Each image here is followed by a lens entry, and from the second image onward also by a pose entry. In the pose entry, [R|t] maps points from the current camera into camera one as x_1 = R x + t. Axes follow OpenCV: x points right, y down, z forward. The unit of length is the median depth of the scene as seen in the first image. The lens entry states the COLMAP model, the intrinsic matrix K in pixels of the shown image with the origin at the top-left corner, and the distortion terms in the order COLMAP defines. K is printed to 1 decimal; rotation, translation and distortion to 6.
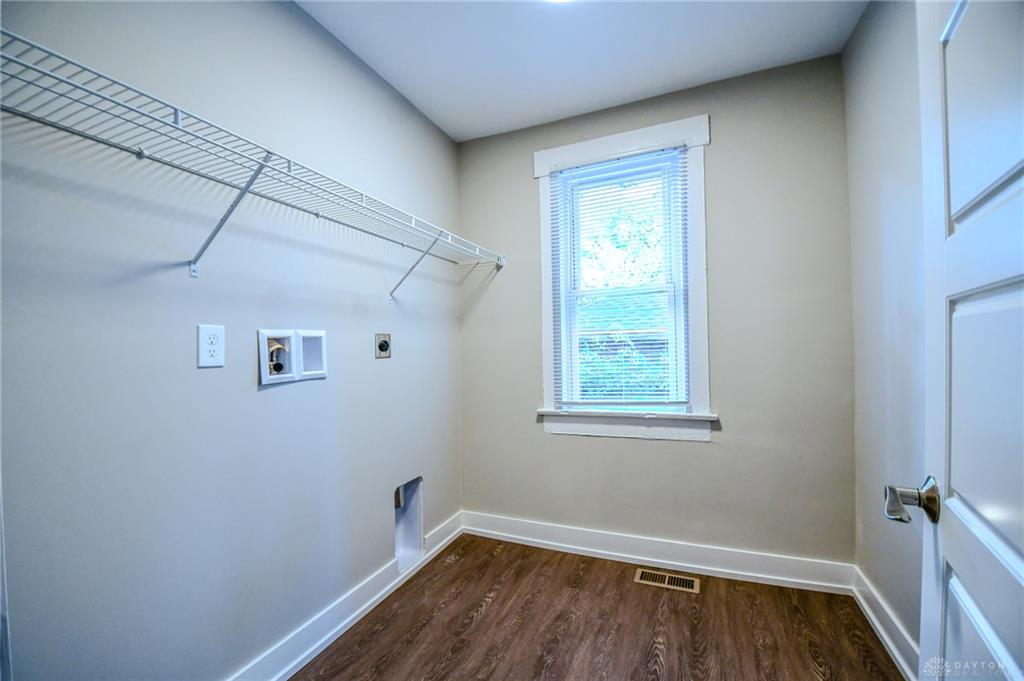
lens RADIAL K [[437.2, 0, 497.1], [0, 437.2, 345.3], [0, 0, 1]] dist [-0.030701, -0.000471]
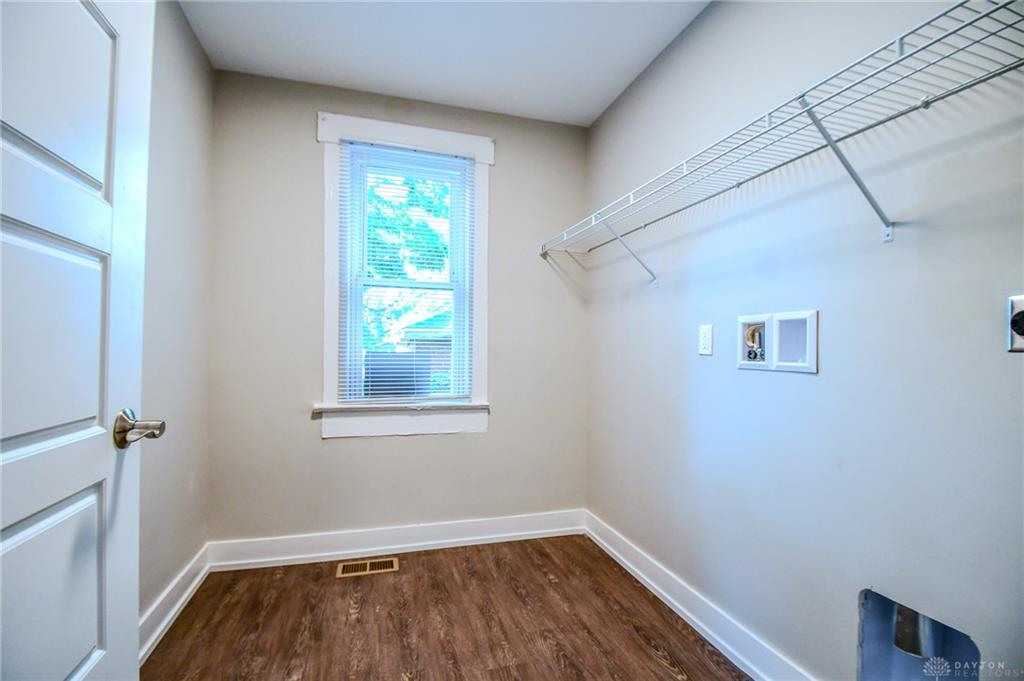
lens RADIAL K [[437.2, 0, 497.1], [0, 437.2, 345.3], [0, 0, 1]] dist [-0.030701, -0.000471]
pose [[0.746560, 0.034434, 0.664426, -0.214185], [-0.045716, 0.998954, -0.000404, 0.007747], [-0.663745, -0.030073, 0.747354, 0.107538]]
